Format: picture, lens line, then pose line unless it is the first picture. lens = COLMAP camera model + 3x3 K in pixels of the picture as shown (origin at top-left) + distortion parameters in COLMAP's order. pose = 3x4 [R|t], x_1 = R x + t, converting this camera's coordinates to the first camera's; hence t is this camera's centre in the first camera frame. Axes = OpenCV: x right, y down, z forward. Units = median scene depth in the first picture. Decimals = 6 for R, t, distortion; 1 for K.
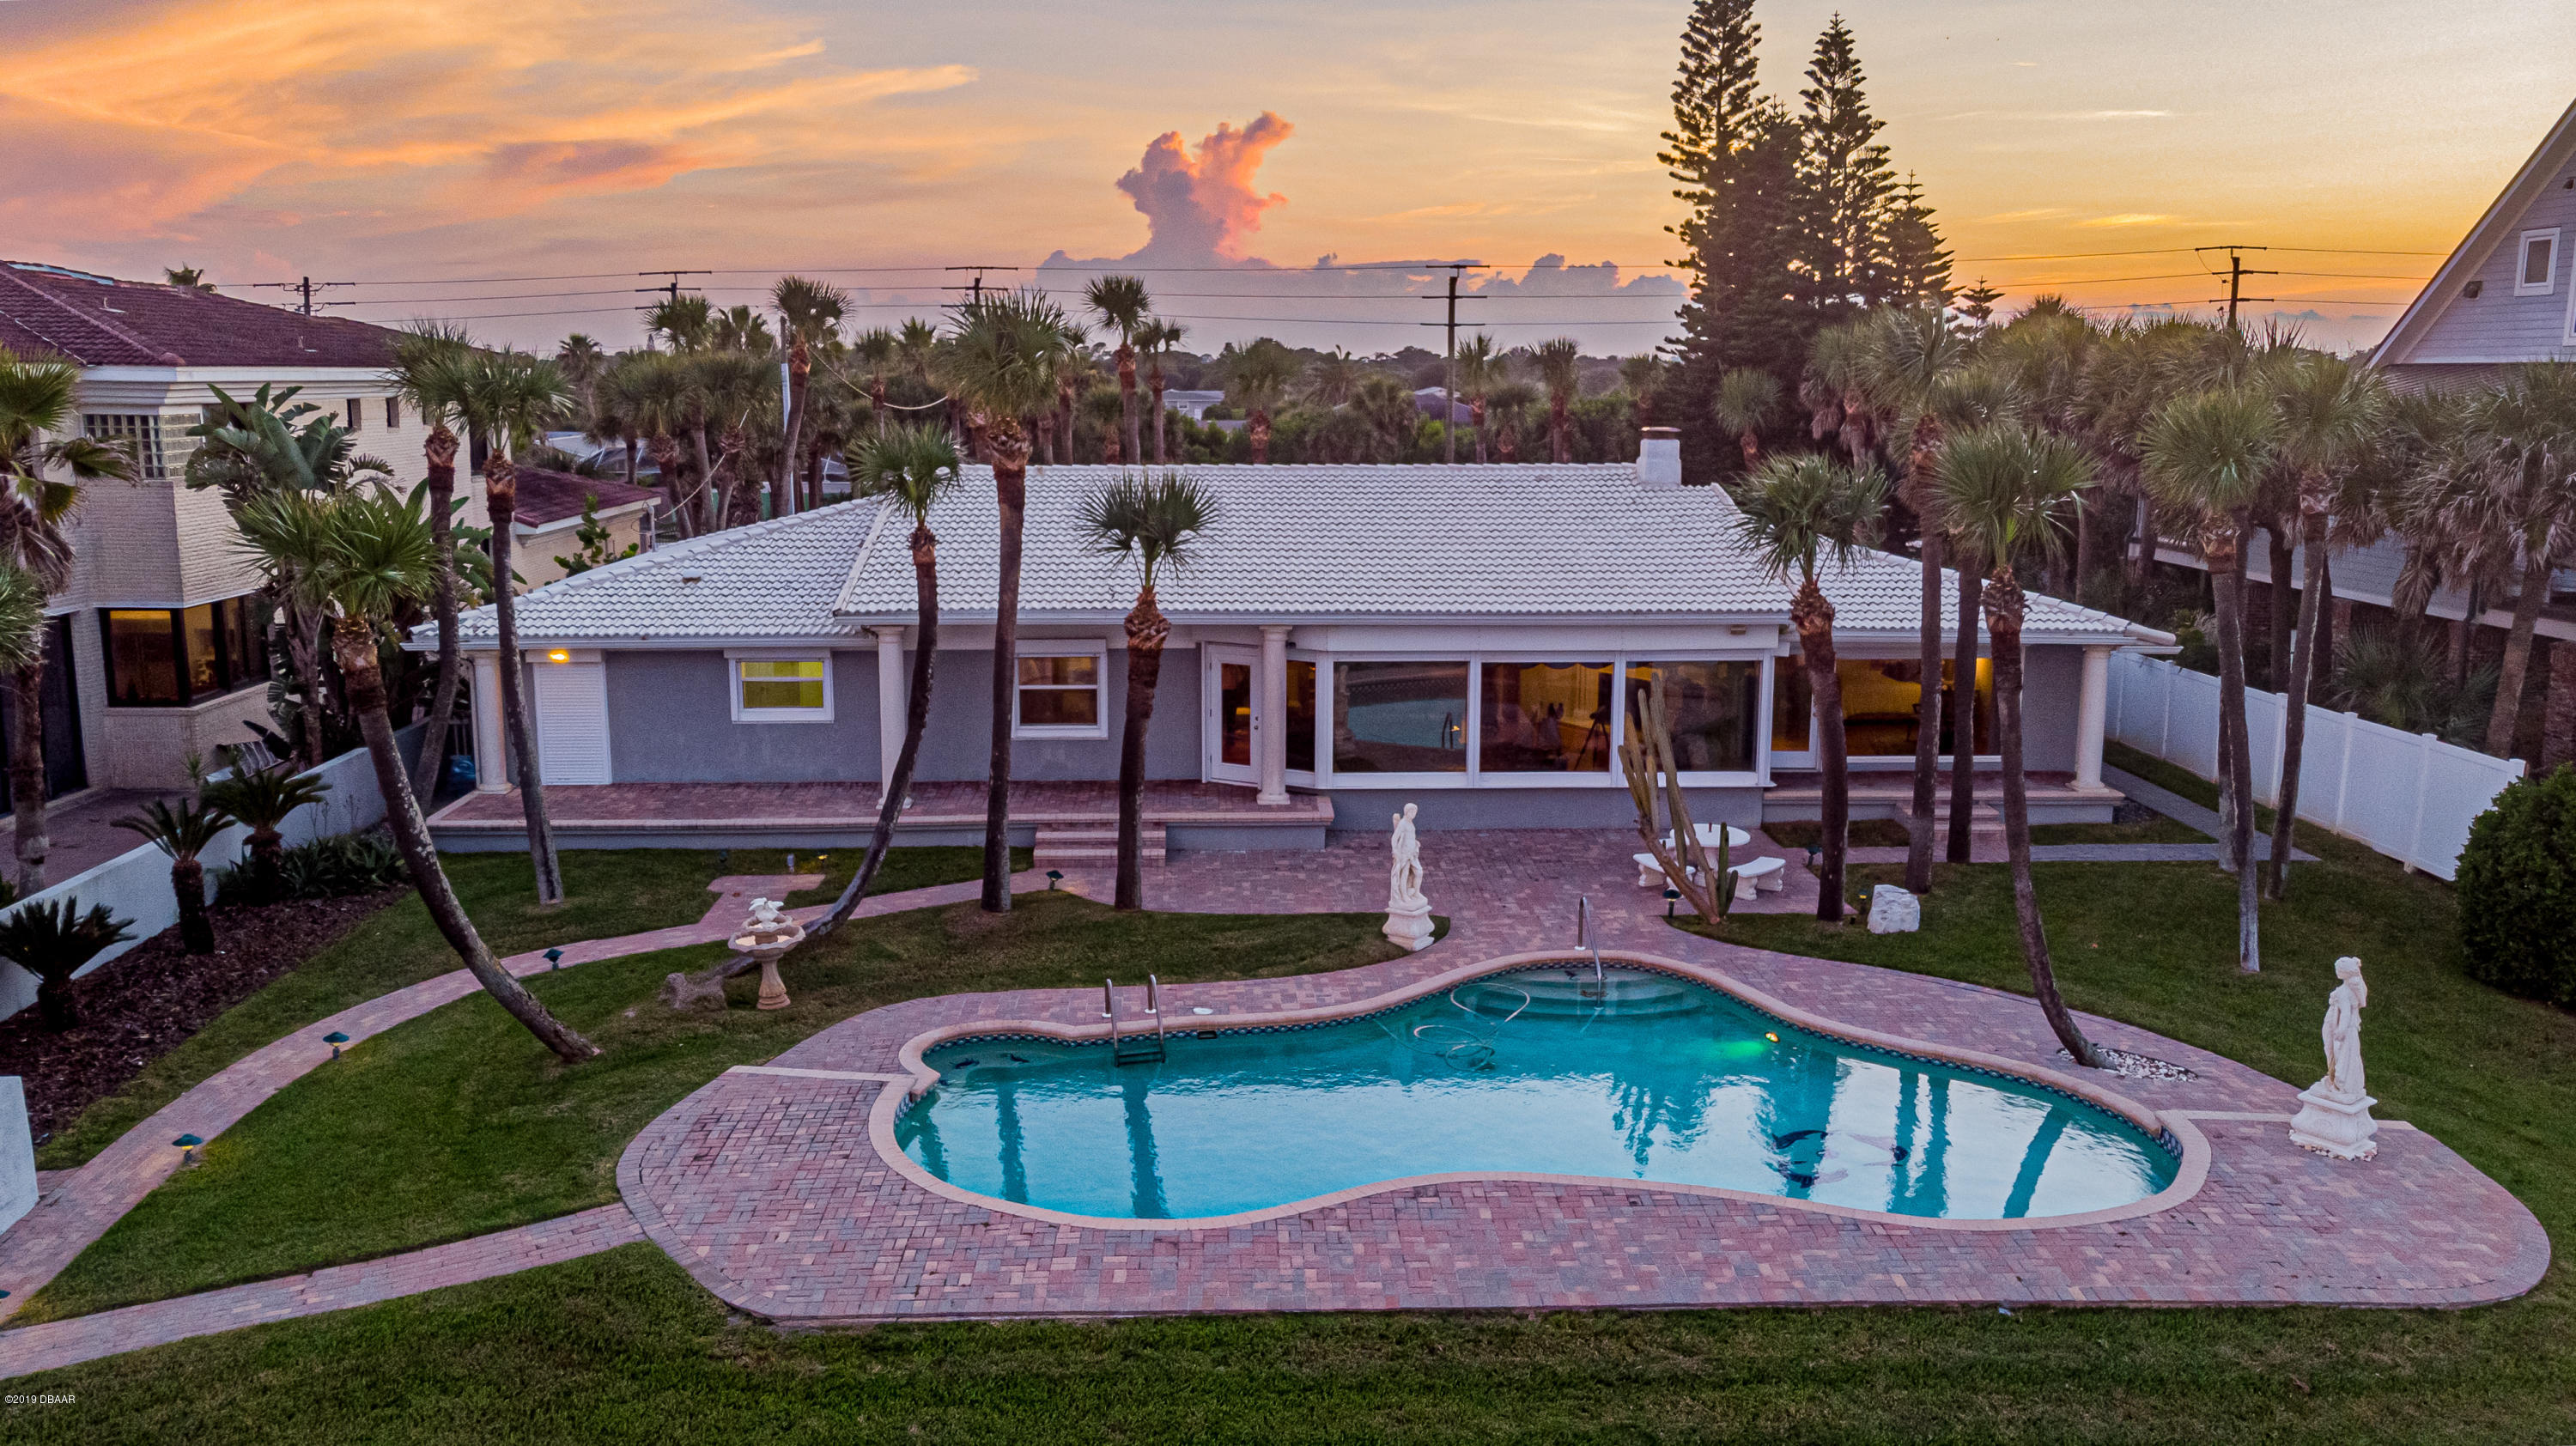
lens RADIAL K [[1970.5, 0, 1288.0], [0, 1970.5, 723.0], [0, 0, 1]] dist [0.008191, 0.030497]
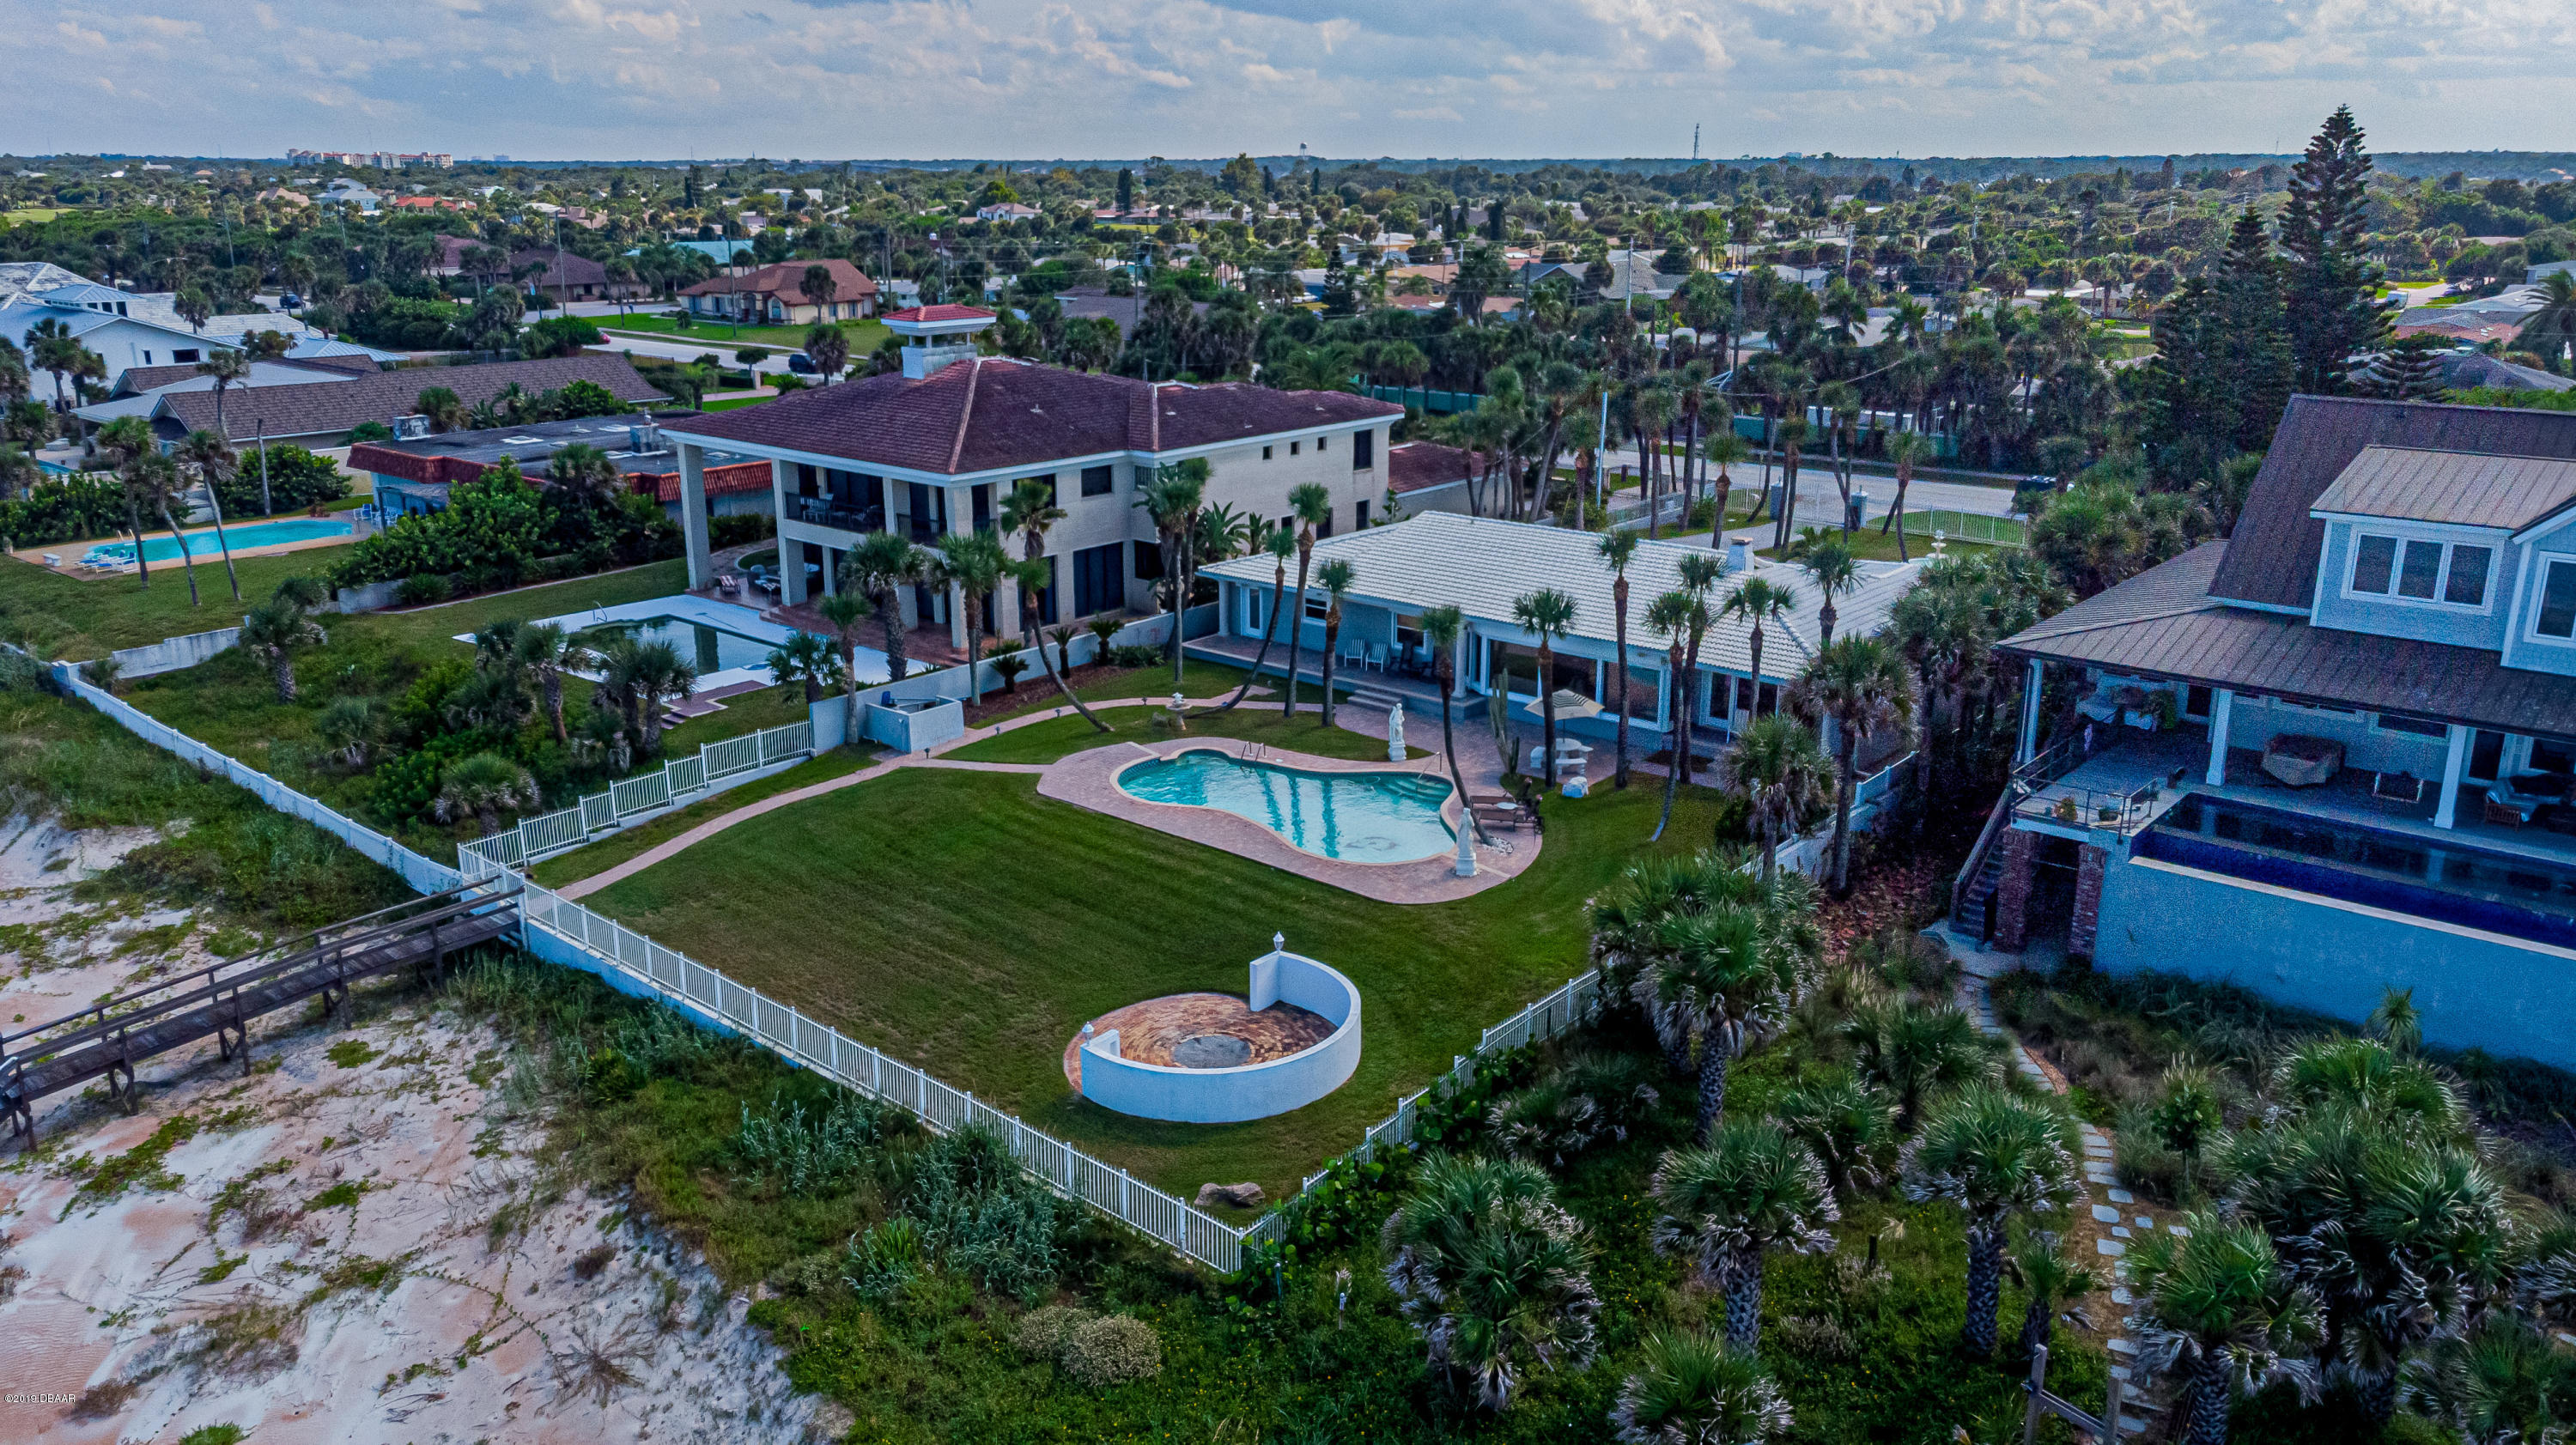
lens RADIAL K [[1908.7, 0, 1288.0], [0, 1908.7, 722.5], [0, 0, 1]] dist [0.029535, 0.002751]
pose [[0.730333, 0.189363, -0.656320, 1.311735], [-0.117851, 0.981330, 0.151994, -0.243376], [0.672849, -0.033658, 0.739014, -0.757744]]
